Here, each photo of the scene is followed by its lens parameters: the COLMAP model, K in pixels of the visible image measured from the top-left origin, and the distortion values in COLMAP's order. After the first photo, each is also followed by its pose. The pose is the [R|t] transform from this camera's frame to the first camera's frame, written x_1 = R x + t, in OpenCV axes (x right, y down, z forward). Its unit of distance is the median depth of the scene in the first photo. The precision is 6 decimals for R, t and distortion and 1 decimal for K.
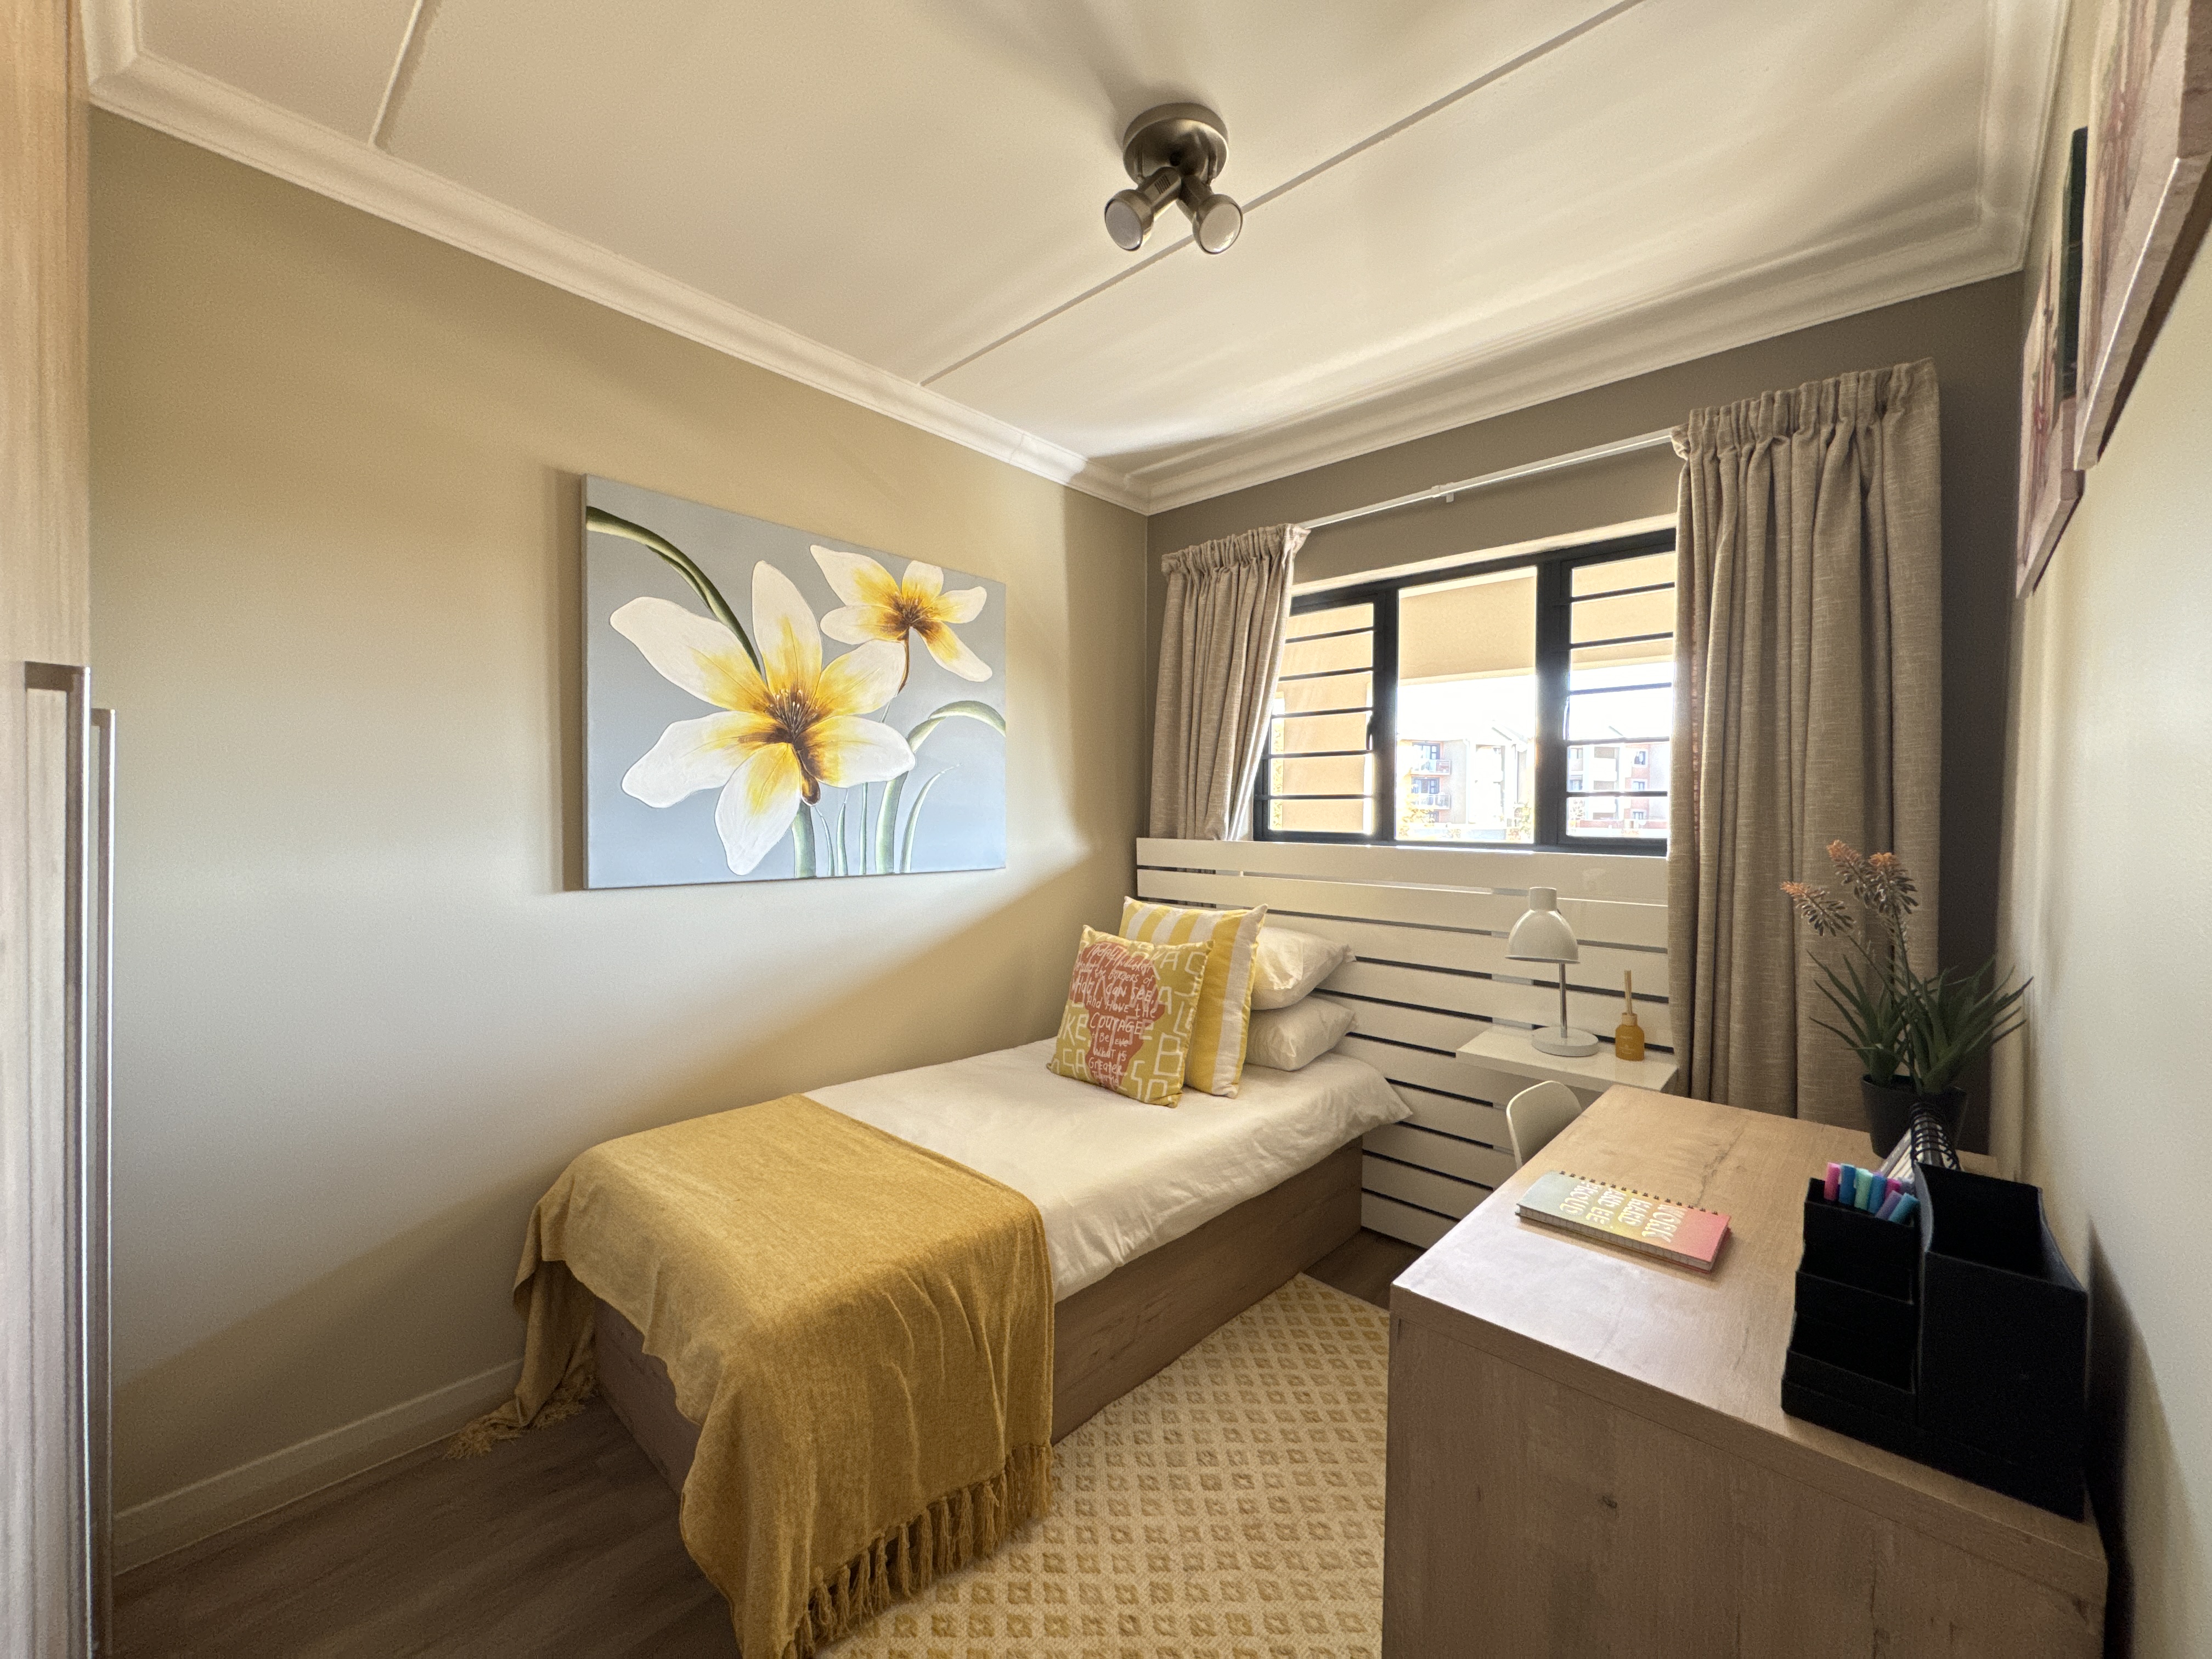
lens RADIAL K [[883.4, 0, 1103.2], [0, 883.4, 826.6], [0, 0, 1]] dist [-0.000598, 0.000372]
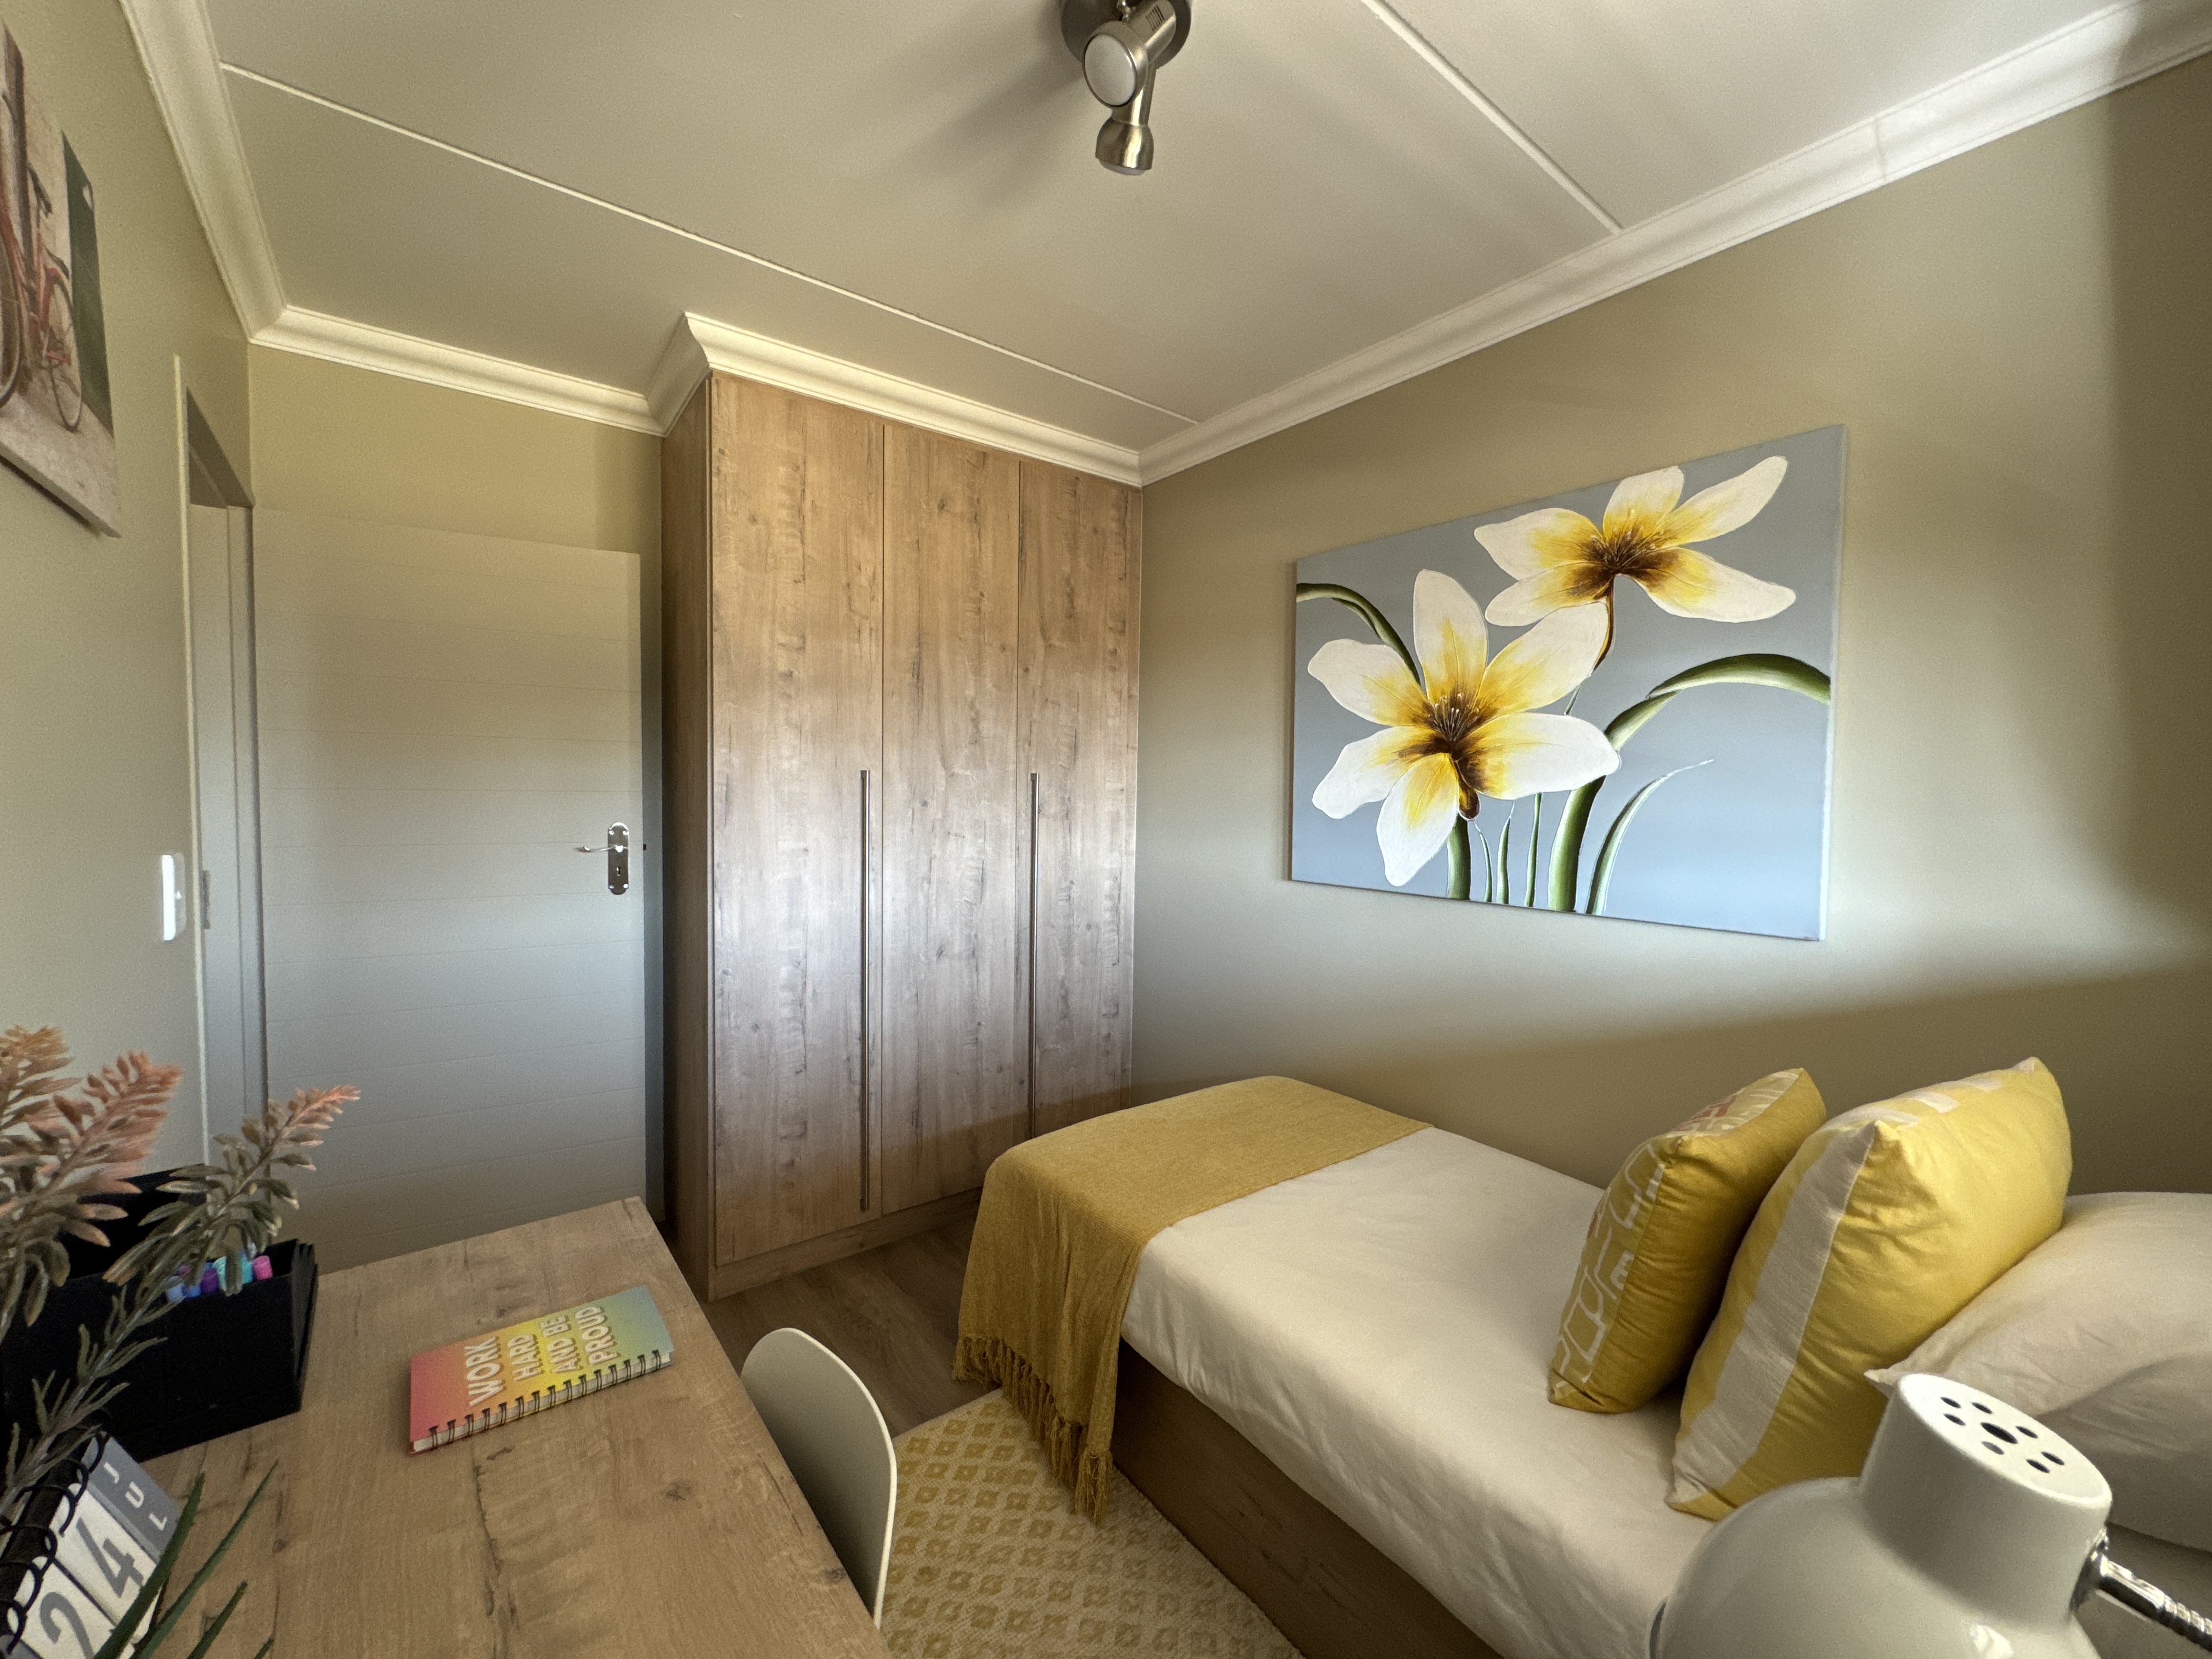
lens RADIAL K [[883.4, 0, 1103.2], [0, 883.4, 826.6], [0, 0, 1]] dist [-0.000598, 0.000372]
pose [[-0.165559, 0.027156, -0.985826, 0.619533], [-0.030515, 0.999001, 0.032644, -0.035136], [0.985728, 0.035487, -0.164565, 0.784468]]
